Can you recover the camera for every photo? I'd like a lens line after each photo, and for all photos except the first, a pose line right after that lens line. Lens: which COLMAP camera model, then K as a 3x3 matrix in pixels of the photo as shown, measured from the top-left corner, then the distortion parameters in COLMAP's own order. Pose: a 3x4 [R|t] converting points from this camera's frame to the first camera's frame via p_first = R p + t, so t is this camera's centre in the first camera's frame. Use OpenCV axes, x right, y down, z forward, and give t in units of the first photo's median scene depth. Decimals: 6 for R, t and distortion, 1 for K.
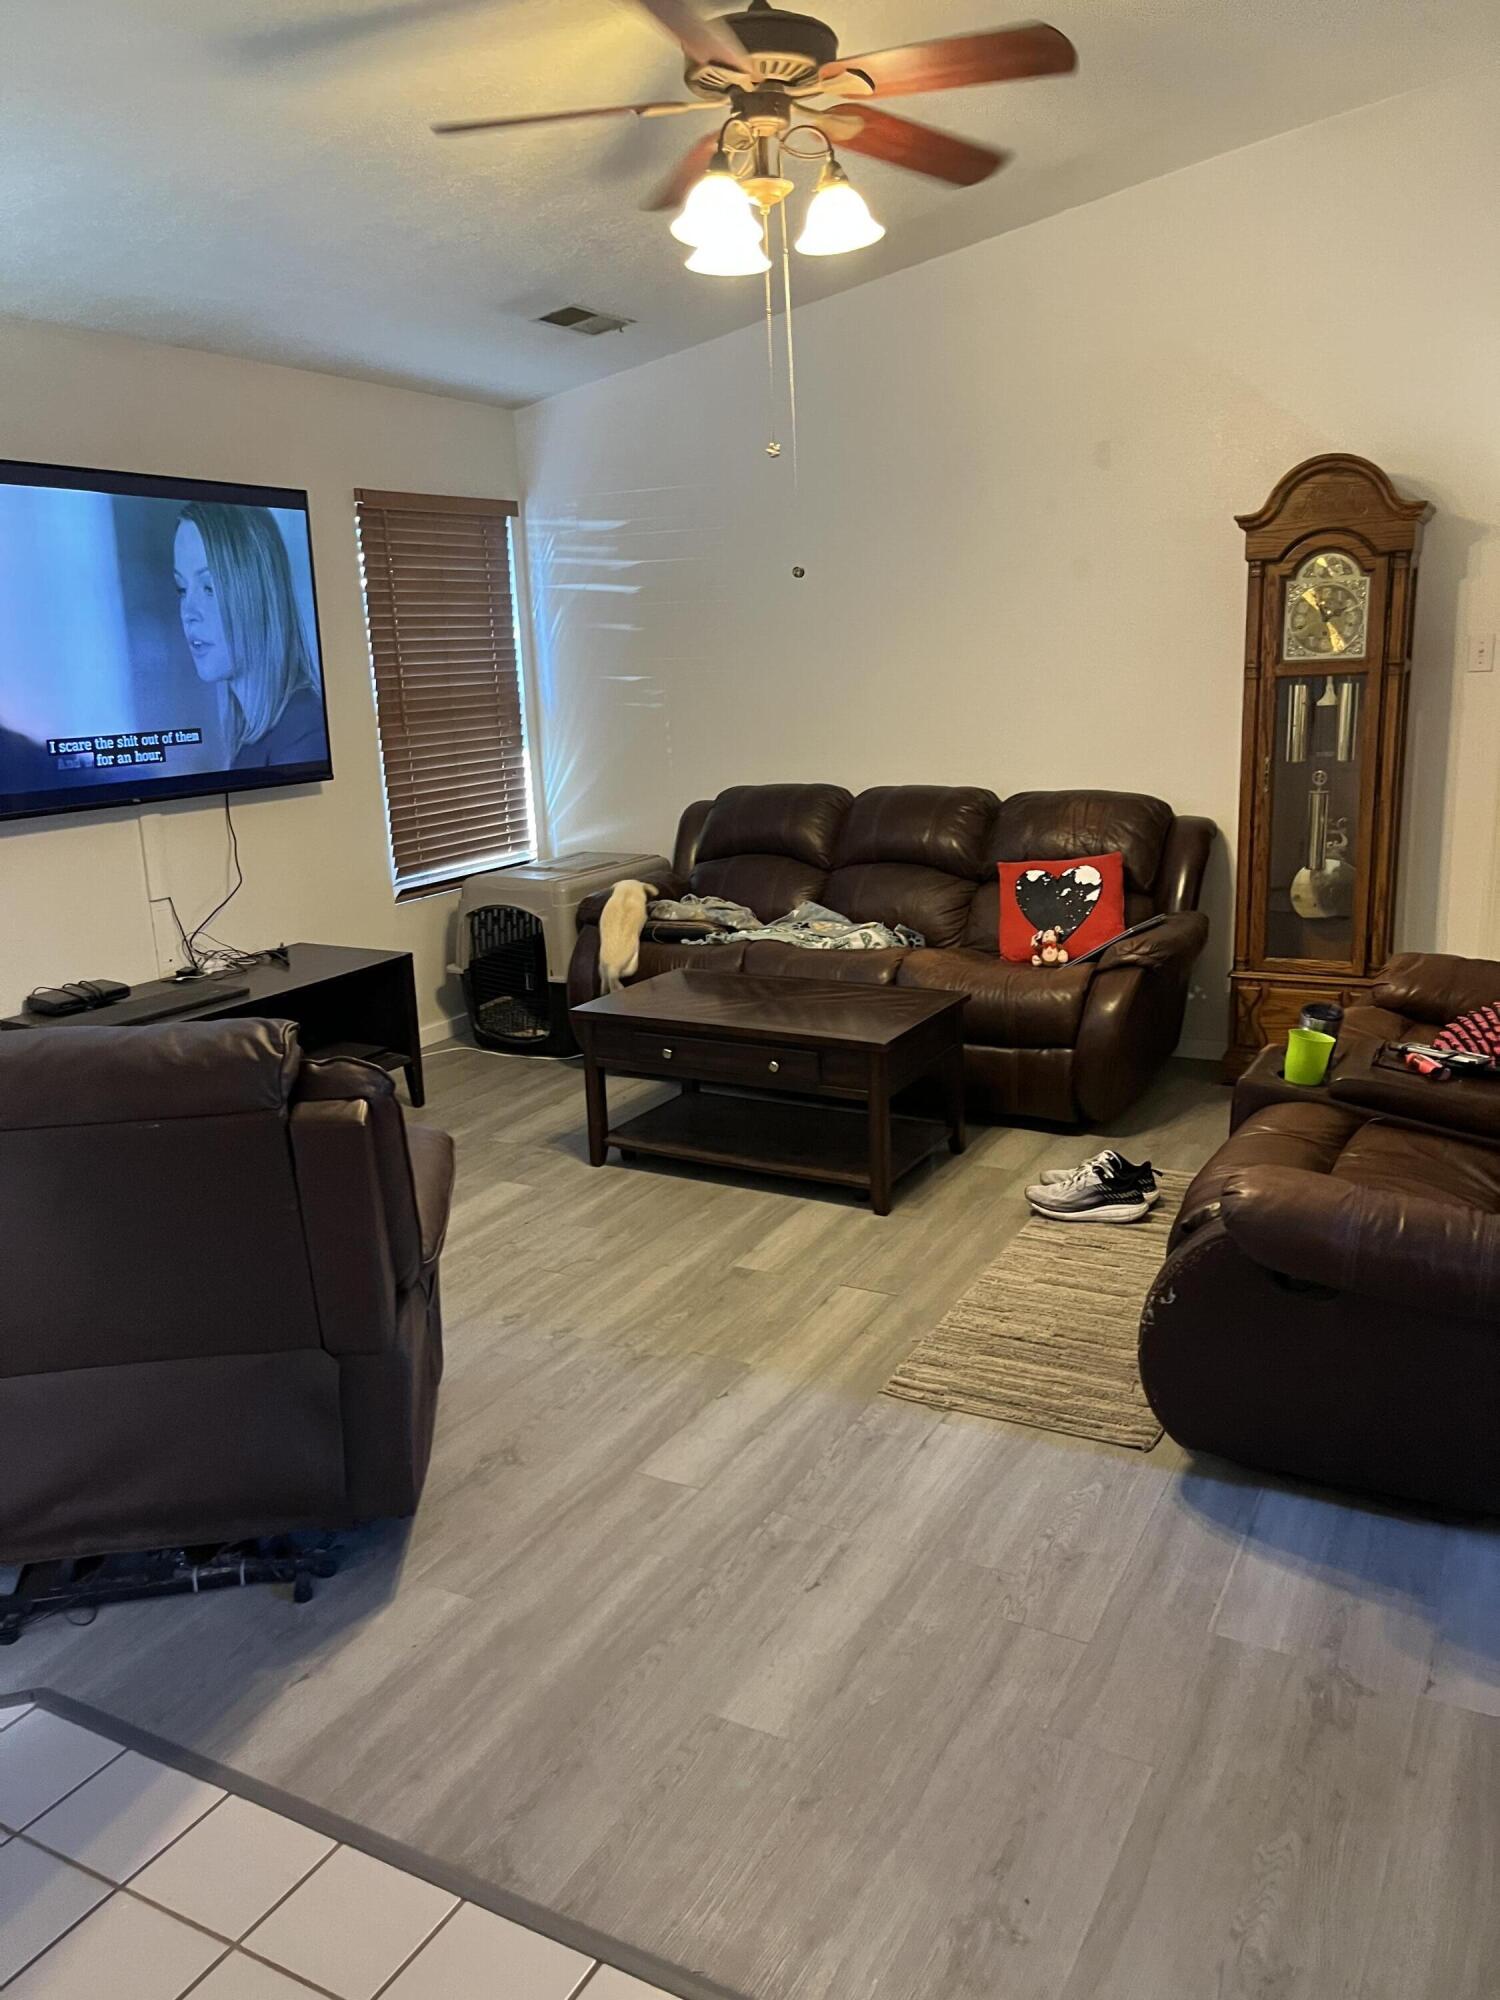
lens RADIAL K [[1543.6, 0, 750.0], [0, 1543.6, 1000.0], [0, 0, 1]] dist [0.084690, -0.179654]
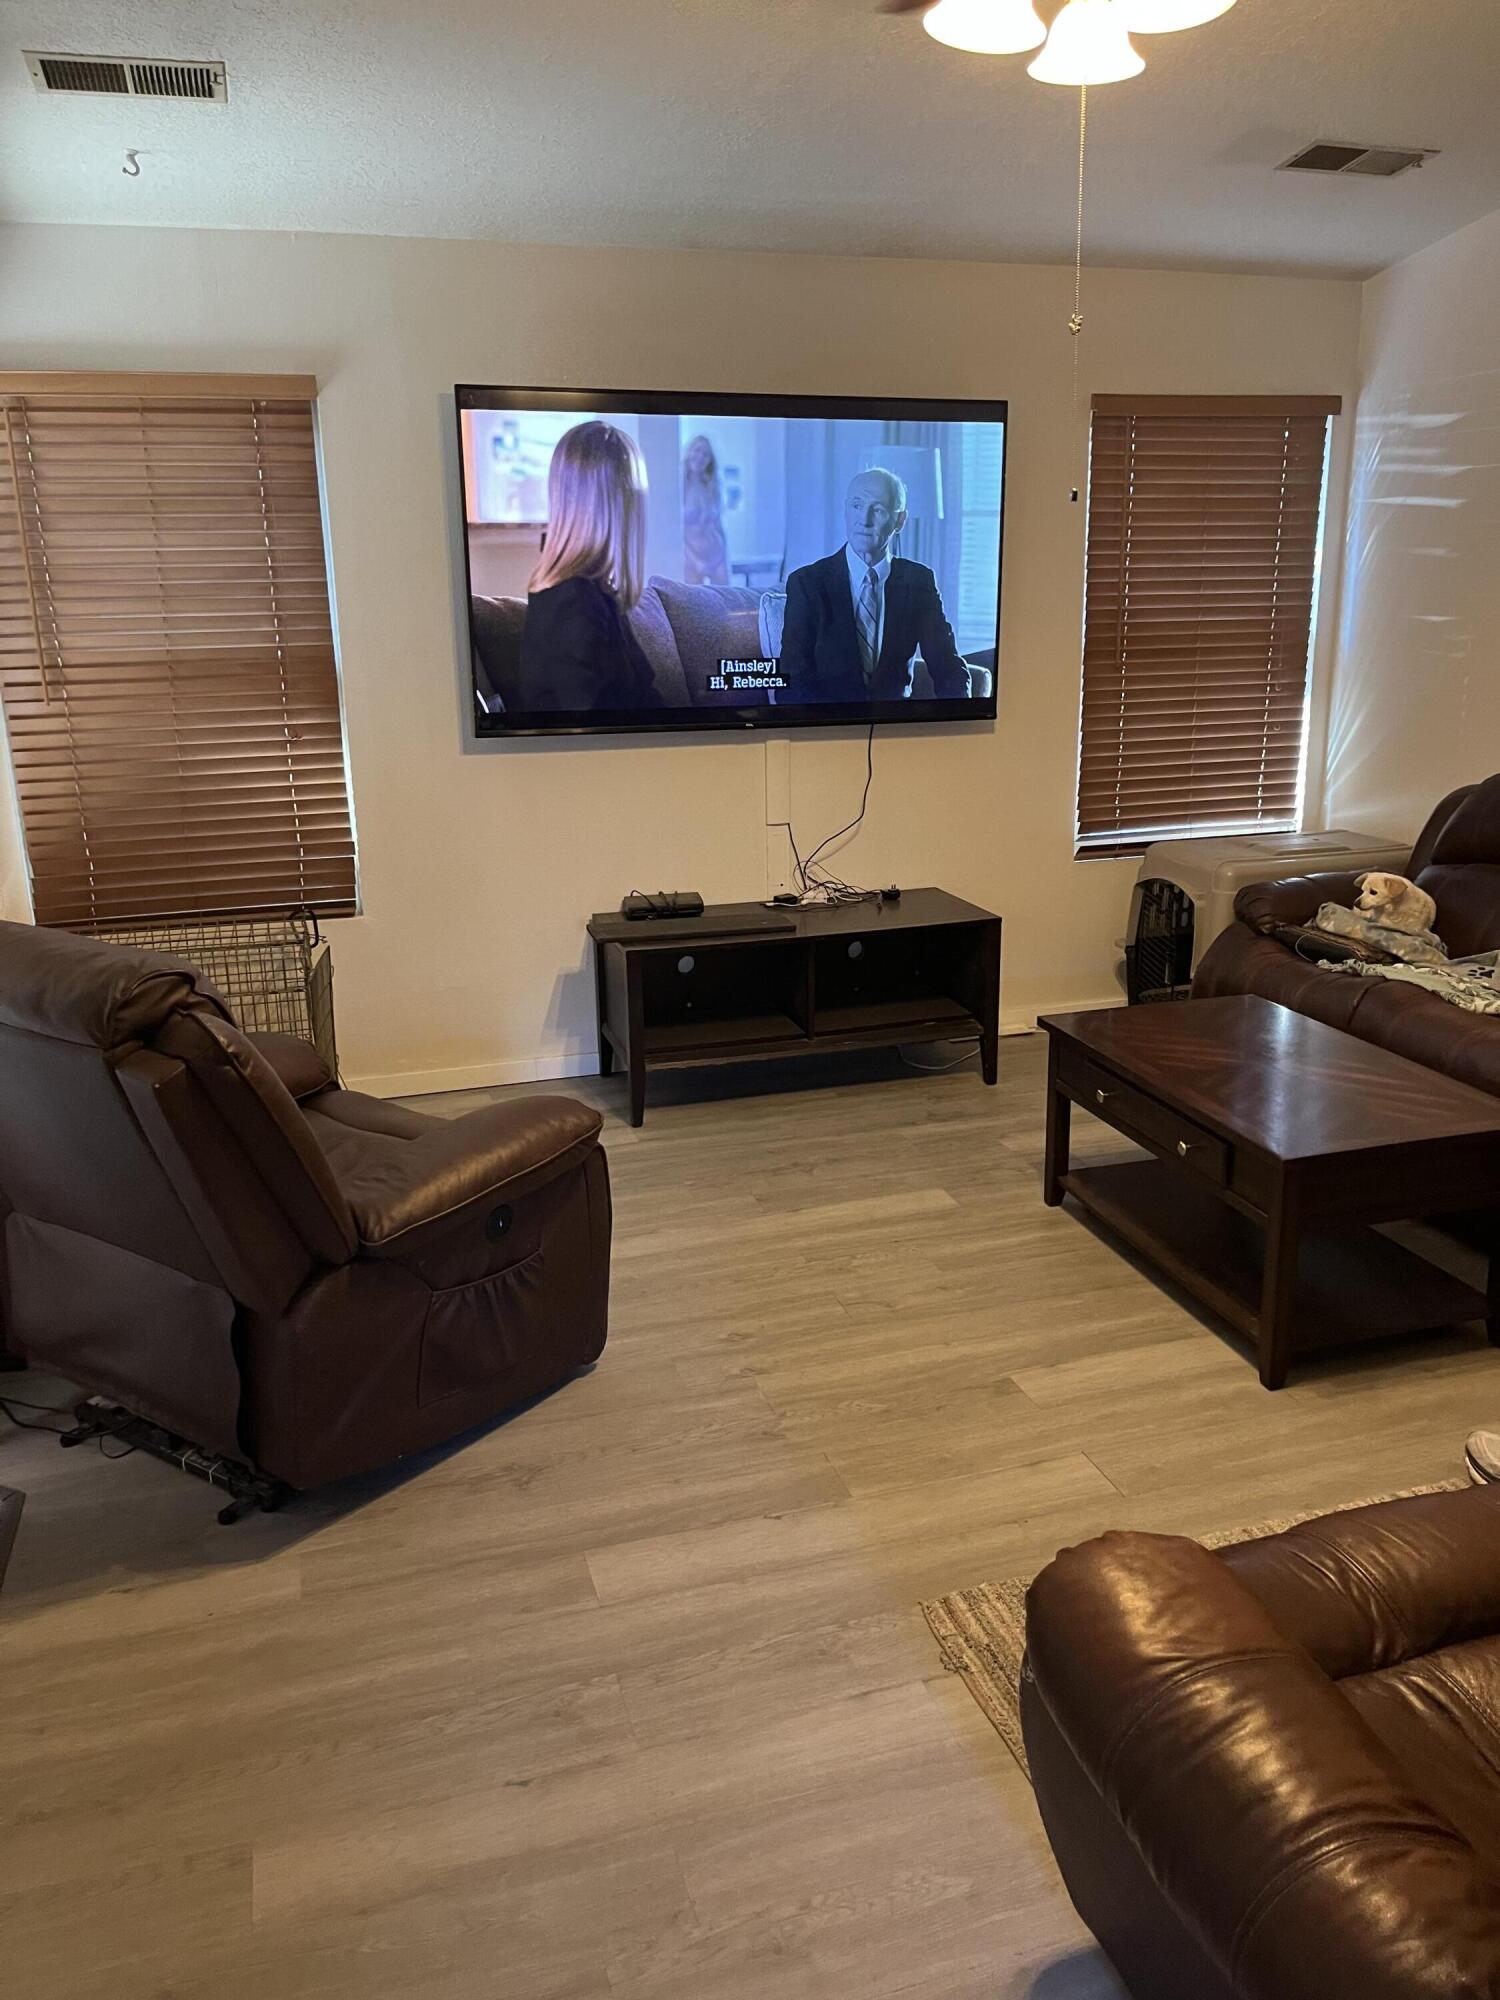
lens RADIAL K [[1533.3, 0, 750.0], [0, 1533.3, 1000.0], [0, 0, 1]] dist [0.026736, 0.002300]
pose [[0.712182, 0.209793, -0.669913, 0.280357], [-0.170434, 0.977421, 0.124906, -0.068284], [0.680991, 0.025220, 0.731857, 0.235335]]
